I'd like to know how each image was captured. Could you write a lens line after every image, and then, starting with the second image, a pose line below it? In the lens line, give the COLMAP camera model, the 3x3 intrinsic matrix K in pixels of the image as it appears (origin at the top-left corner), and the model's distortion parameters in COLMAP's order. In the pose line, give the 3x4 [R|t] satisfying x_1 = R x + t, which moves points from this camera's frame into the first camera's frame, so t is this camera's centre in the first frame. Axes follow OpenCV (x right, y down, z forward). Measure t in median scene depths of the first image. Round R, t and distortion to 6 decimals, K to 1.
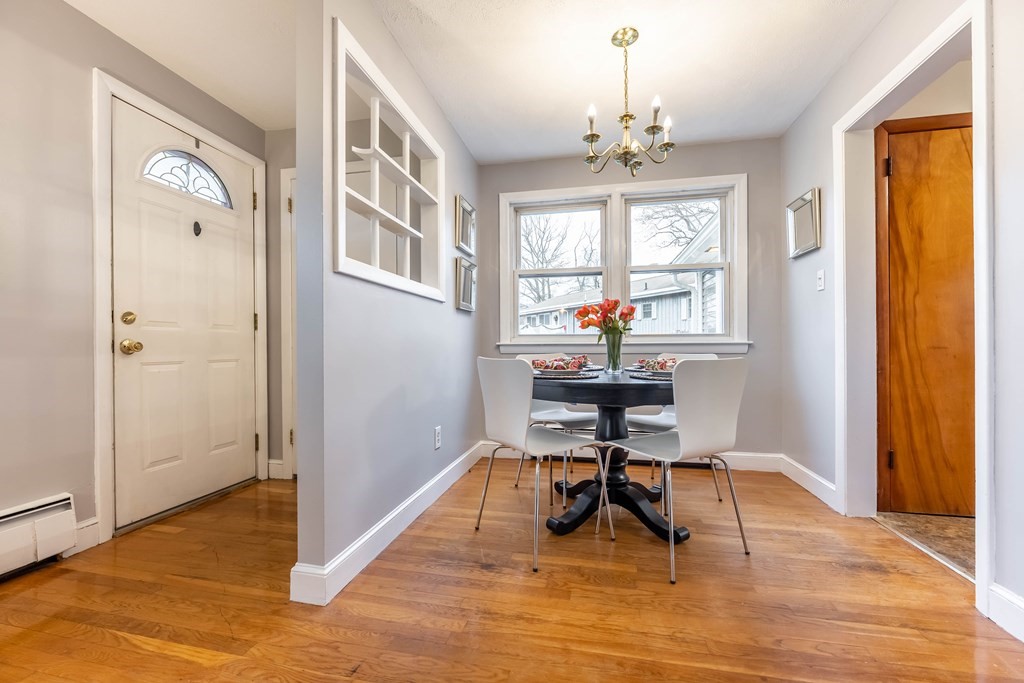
lens RADIAL K [[412.3, 0, 512.1], [0, 412.3, 347.5], [0, 0, 1]] dist [-0.001661, -0.000369]
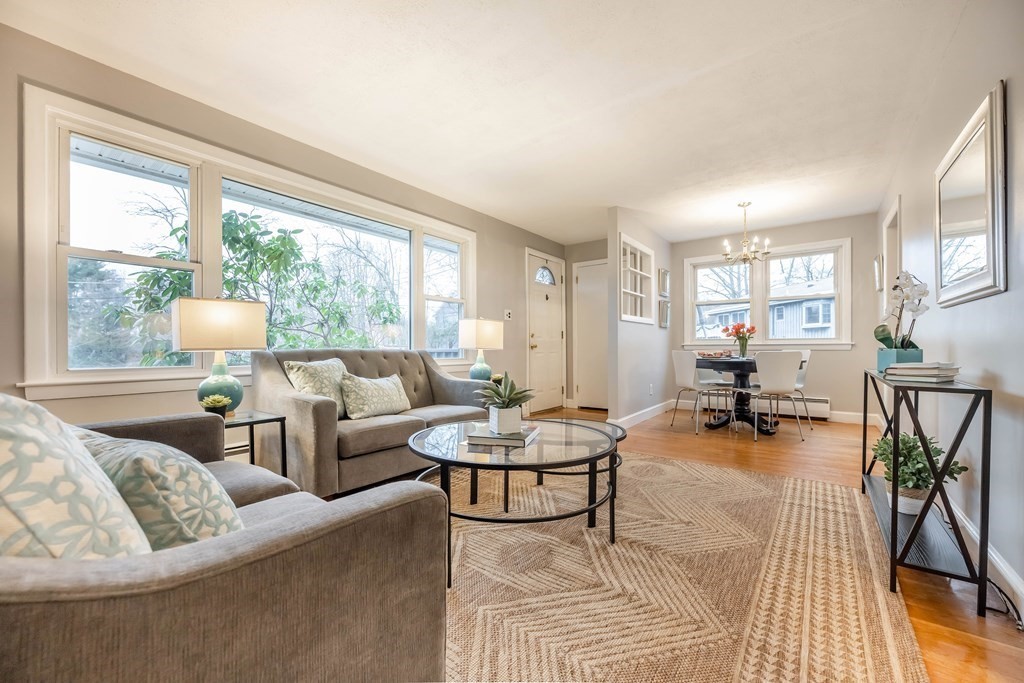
lens RADIAL K [[412.3, 0, 512.1], [0, 412.3, 347.5], [0, 0, 1]] dist [-0.001661, -0.000369]
pose [[0.906590, 0.000436, -0.422011, 0.067912], [-0.000113, 1.000000, 0.000790, 0.003699], [0.422012, -0.000669, 0.906590, -1.287126]]
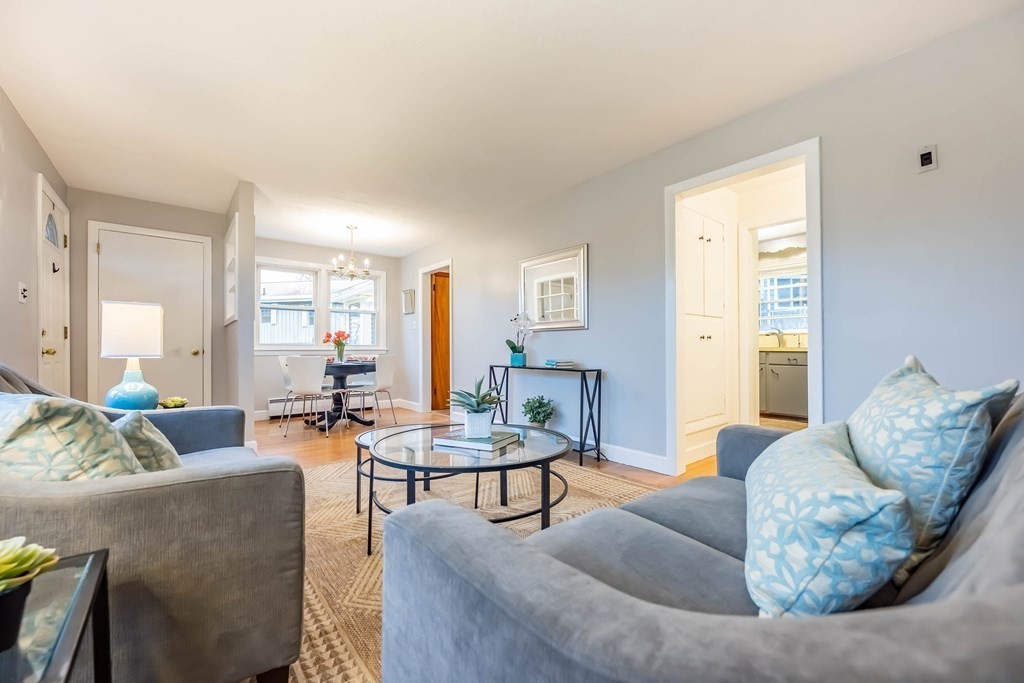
lens RADIAL K [[408.4, 0, 522.3], [0, 408.4, 346.8], [0, 0, 1]] dist [-0.000445, -0.000137]
pose [[0.603677, 0.008198, 0.797187, -0.915313], [0.001289, 0.999936, -0.011259, -0.000686], [-0.797228, 0.007824, 0.603627, -1.123308]]
